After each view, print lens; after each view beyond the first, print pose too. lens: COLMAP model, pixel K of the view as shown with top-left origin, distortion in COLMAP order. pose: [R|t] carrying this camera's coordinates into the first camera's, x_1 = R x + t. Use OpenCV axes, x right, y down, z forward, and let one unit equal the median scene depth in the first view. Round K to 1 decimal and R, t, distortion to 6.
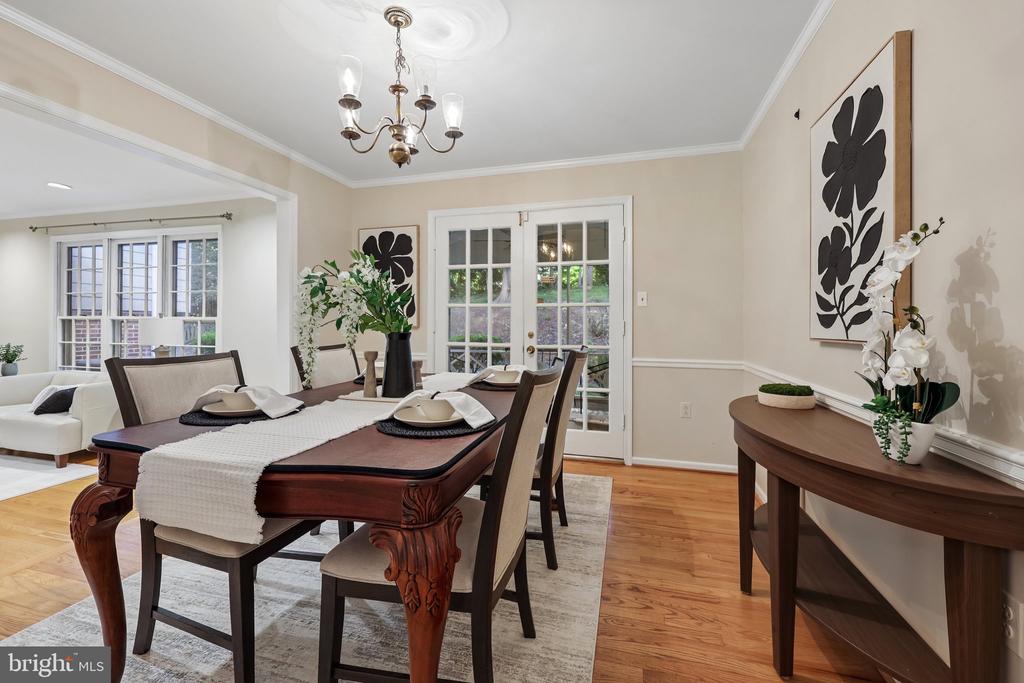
lens RADIAL K [[420.8, 0, 508.2], [0, 420.8, 339.6], [0, 0, 1]] dist [-0.000371, 0.000817]
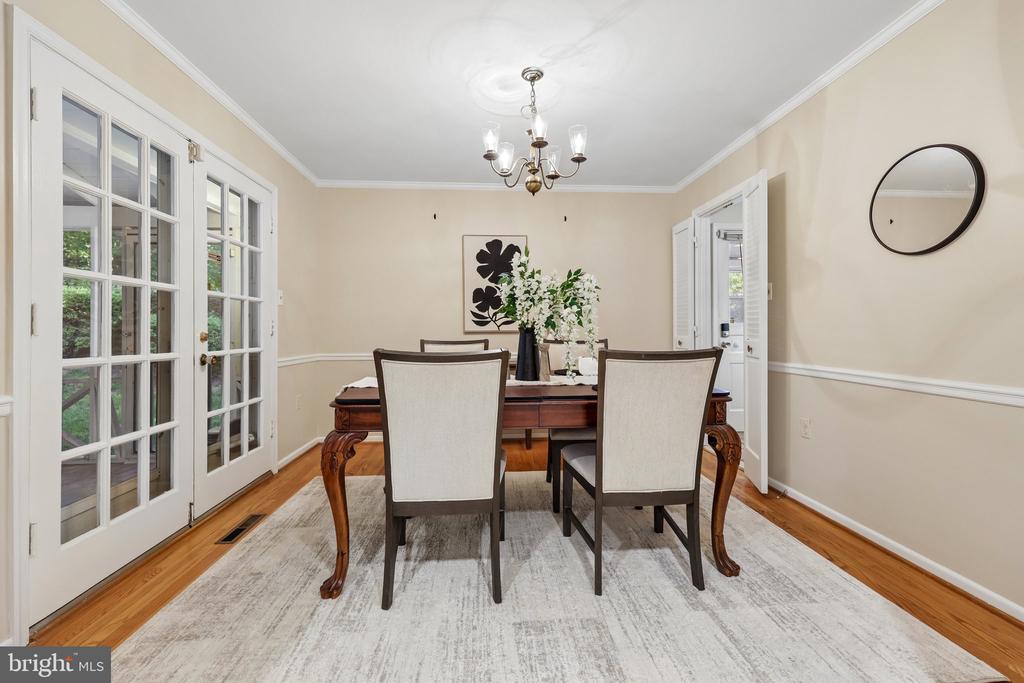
lens RADIAL K [[420.8, 0, 509.9], [0, 420.8, 330.1], [0, 0, 1]] dist [-0.000371, 0.000817]
pose [[-0.340613, -0.010219, 0.940148, -0.756557], [0.025570, 0.999470, 0.020128, -0.024455], [-0.939856, 0.030895, -0.340171, 0.813686]]
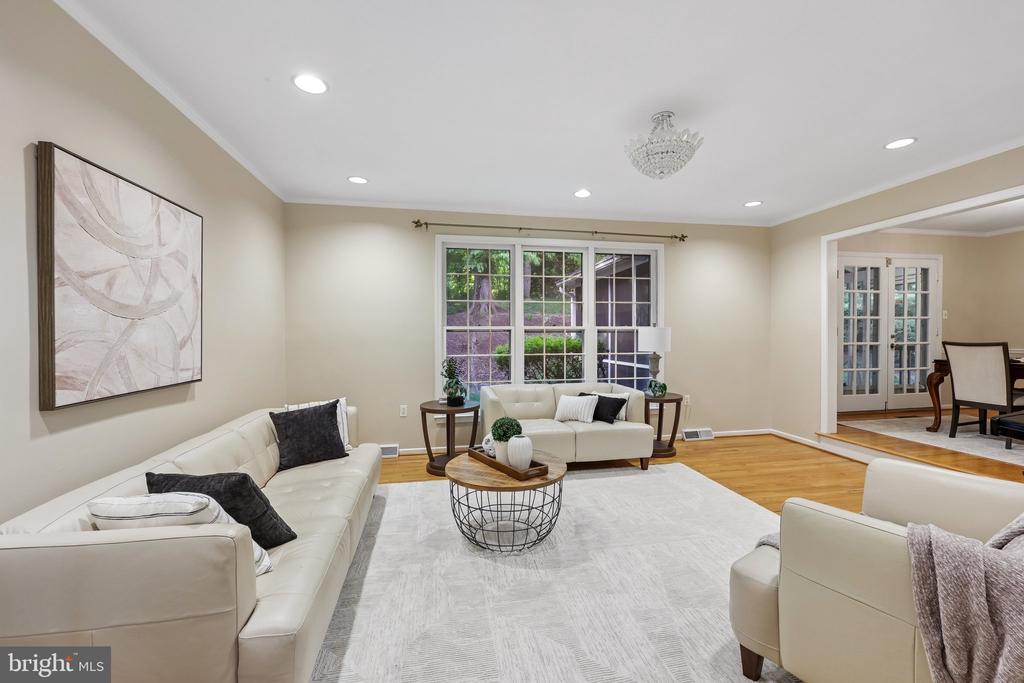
lens RADIAL K [[420.8, 0, 514.2], [0, 420.8, 335.2], [0, 0, 1]] dist [-0.000371, 0.000817]
pose [[0.889572, -0.019759, 0.456368, -2.017920], [0.026377, 0.999619, -0.008135, -0.042392], [-0.456033, 0.019274, 0.889754, 0.257210]]
